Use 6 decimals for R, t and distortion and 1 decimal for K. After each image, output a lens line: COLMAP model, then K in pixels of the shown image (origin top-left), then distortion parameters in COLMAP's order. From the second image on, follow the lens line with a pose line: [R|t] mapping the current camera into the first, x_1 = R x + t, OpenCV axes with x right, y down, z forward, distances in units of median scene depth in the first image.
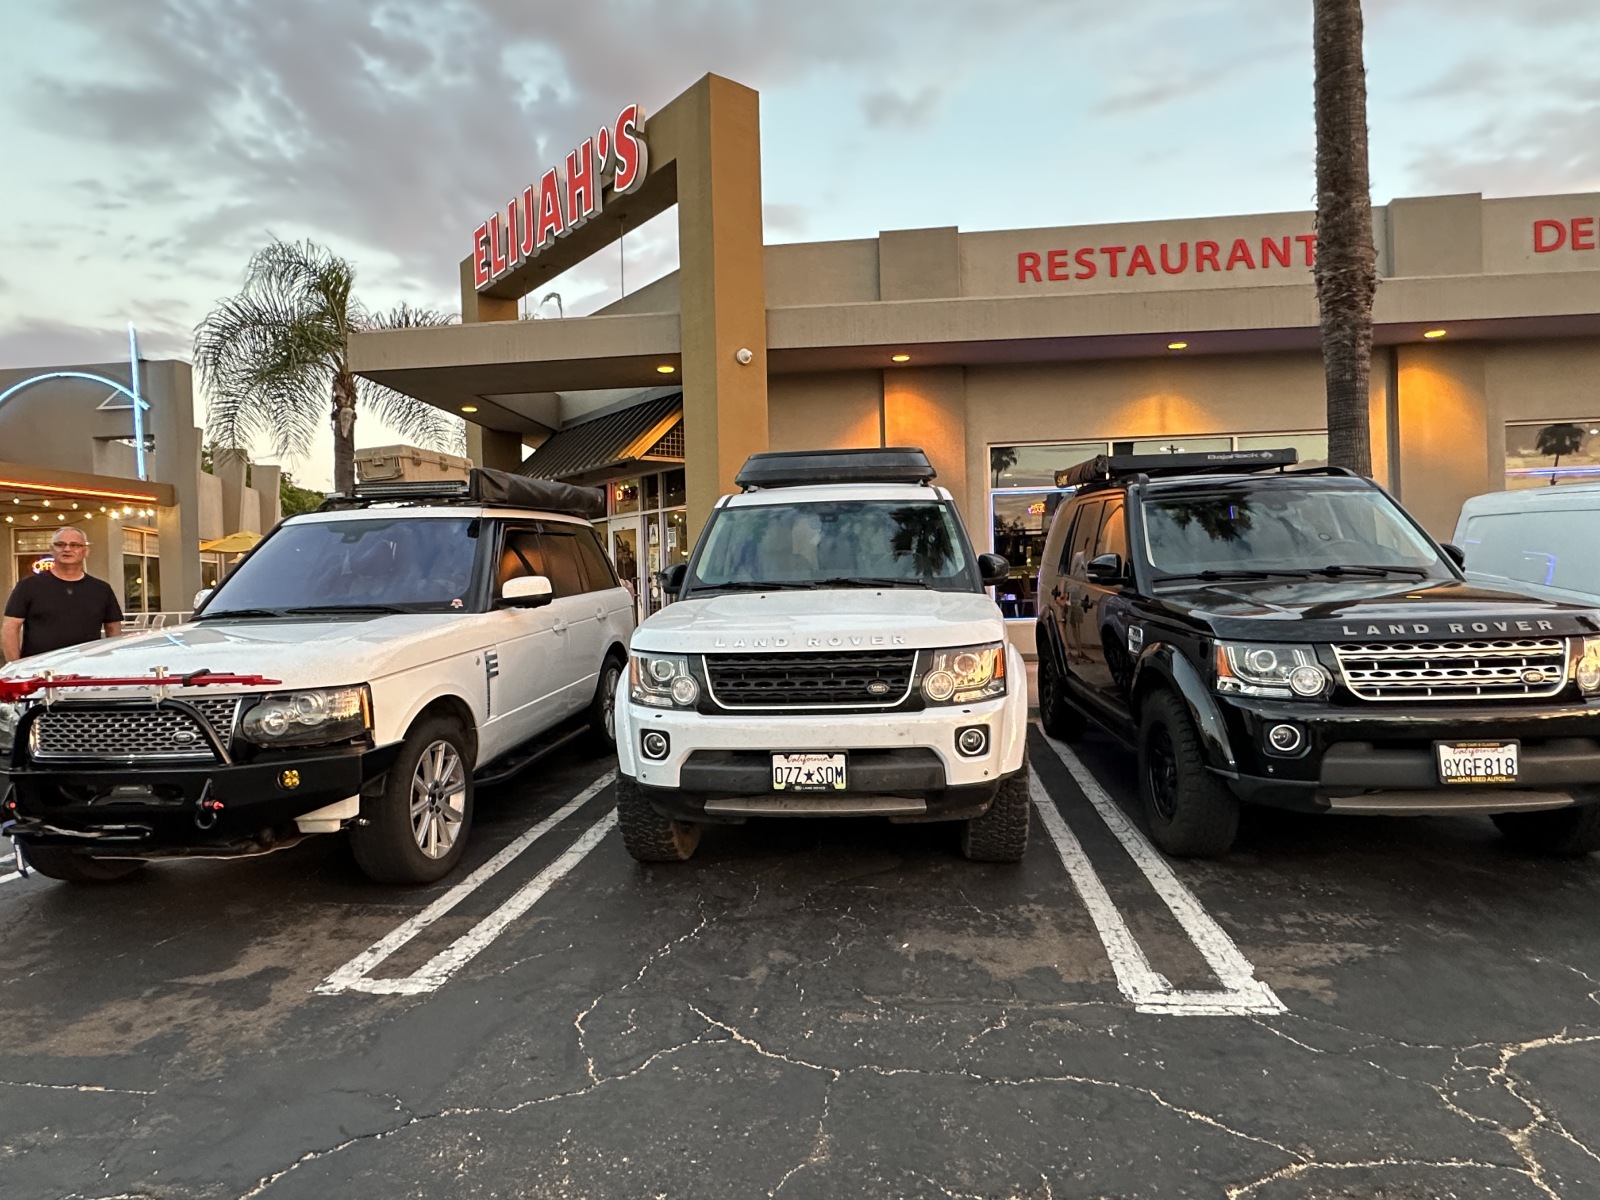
lens RADIAL K [[946.7, 0, 797.9], [0, 946.7, 609.7], [0, 0, 1]] dist [0.001817, 0.002532]
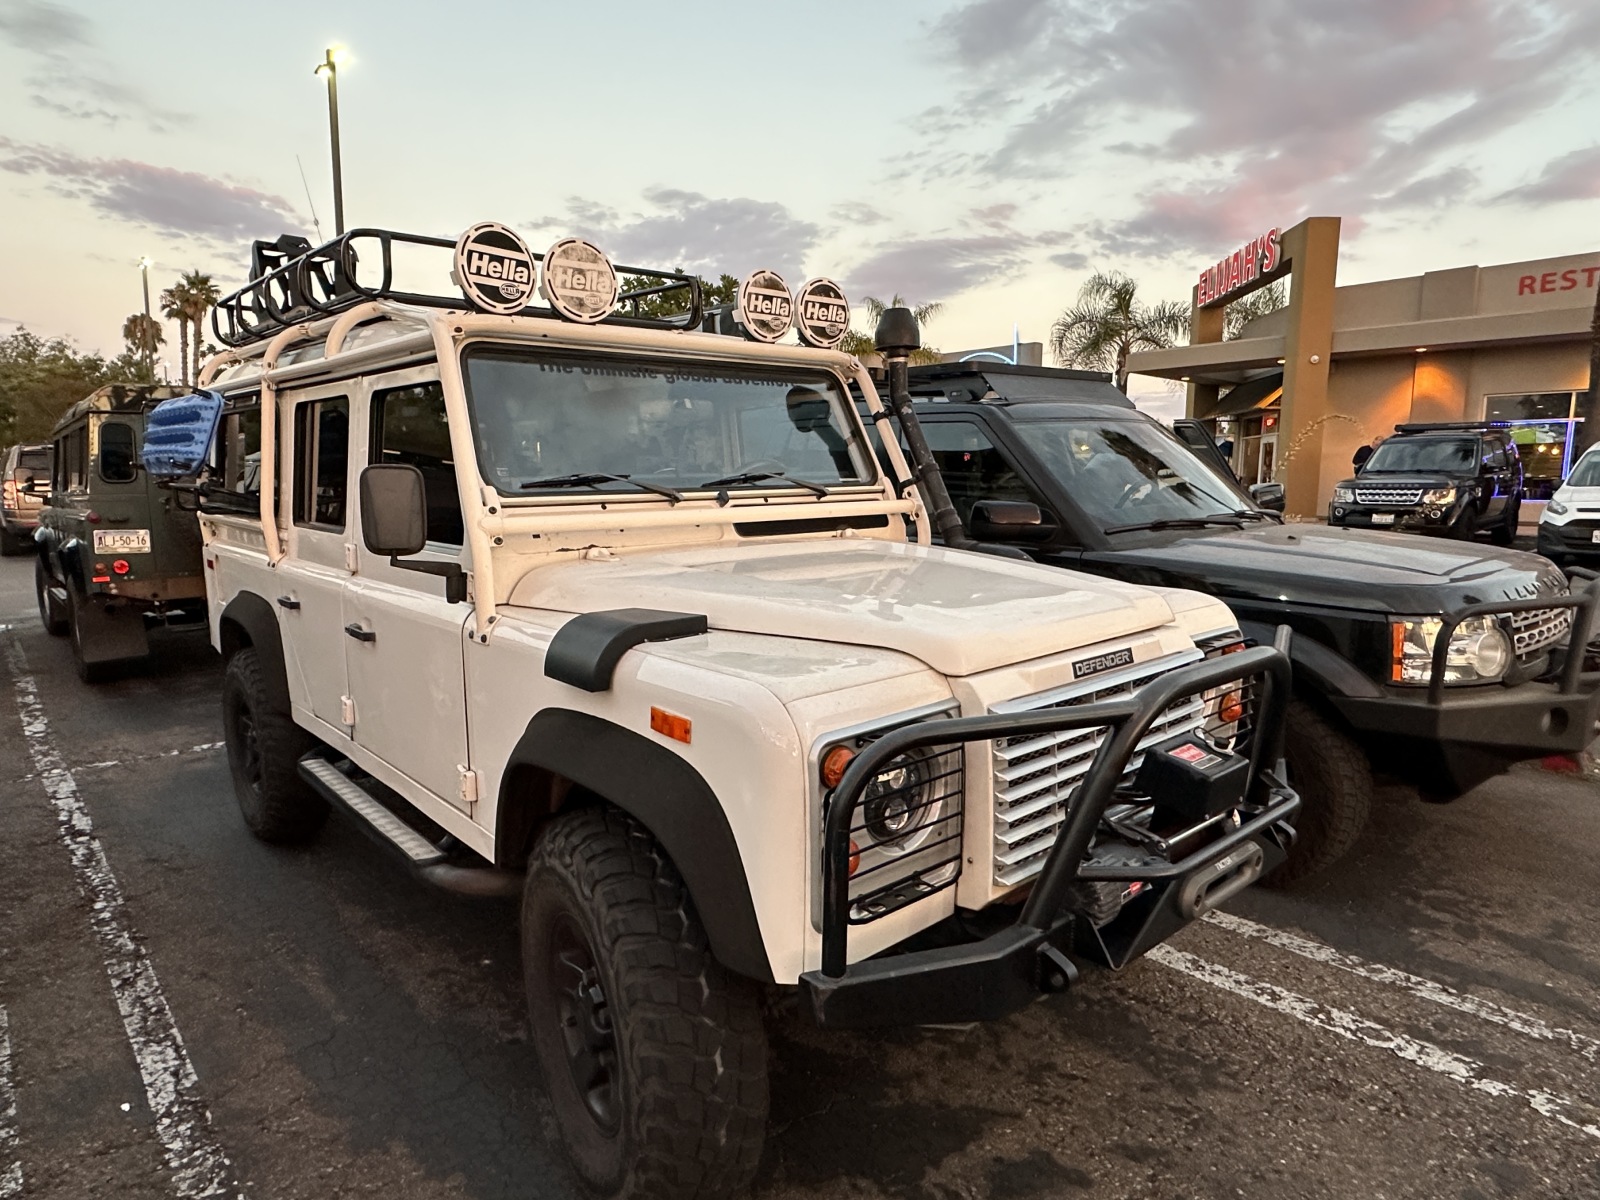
lens RADIAL K [[968.7, 0, 800.0], [0, 968.7, 600.0], [0, 0, 1]] dist [0.003065, -0.002741]
pose [[0.724196, 0.117548, -0.679502, 0.536964], [-0.050133, 0.991732, 0.118131, 0.043304], [0.687770, -0.051484, 0.724101, -1.106517]]
